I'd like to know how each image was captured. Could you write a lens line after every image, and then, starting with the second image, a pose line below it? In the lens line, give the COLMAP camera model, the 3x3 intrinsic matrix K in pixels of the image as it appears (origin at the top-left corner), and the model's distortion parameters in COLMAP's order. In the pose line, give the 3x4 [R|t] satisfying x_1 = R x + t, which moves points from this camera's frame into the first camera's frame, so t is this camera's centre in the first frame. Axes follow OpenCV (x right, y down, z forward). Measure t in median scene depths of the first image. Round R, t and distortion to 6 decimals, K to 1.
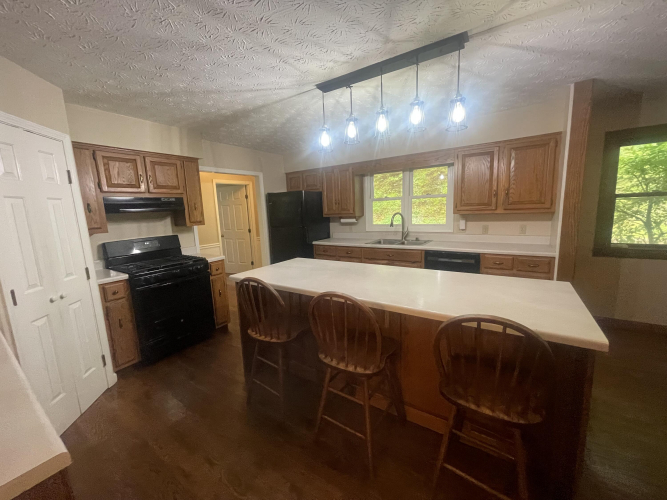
lens RADIAL K [[264.1, 0, 333.5], [0, 264.1, 250.0], [0, 0, 1]] dist [-0.000243, 0.000010]
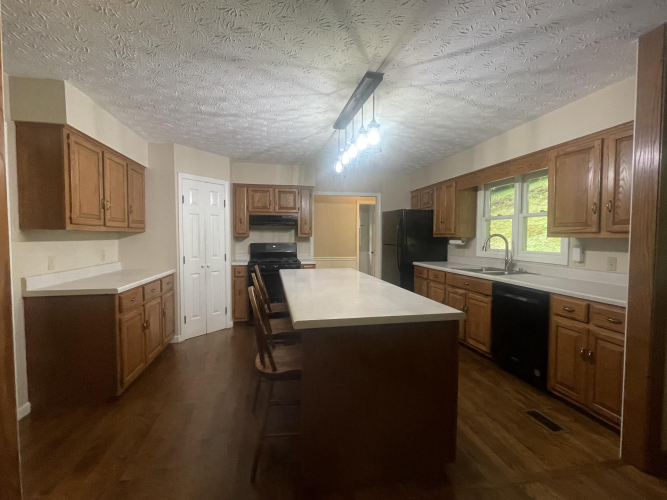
lens RADIAL K [[302.0, 0, 333.5], [0, 302.0, 250.0], [0, 0, 1]] dist [0.001771, 0.001001]
pose [[0.722941, 0.076417, -0.686671, 0.662763], [-0.139764, 0.989492, -0.037030, 0.010259], [0.676626, 0.122742, 0.726025, 0.015537]]
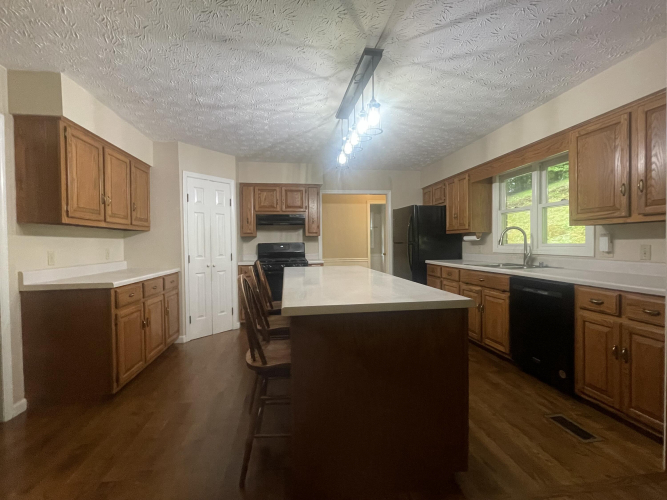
lens RADIAL K [[302.0, 0, 333.5], [0, 302.0, 250.0], [0, 0, 1]] dist [0.001771, 0.001001]
pose [[0.686749, 0.051192, -0.725090, 0.660489], [-0.129645, 0.990149, -0.052884, 0.043340], [0.715240, 0.130322, 0.686621, 0.078426]]
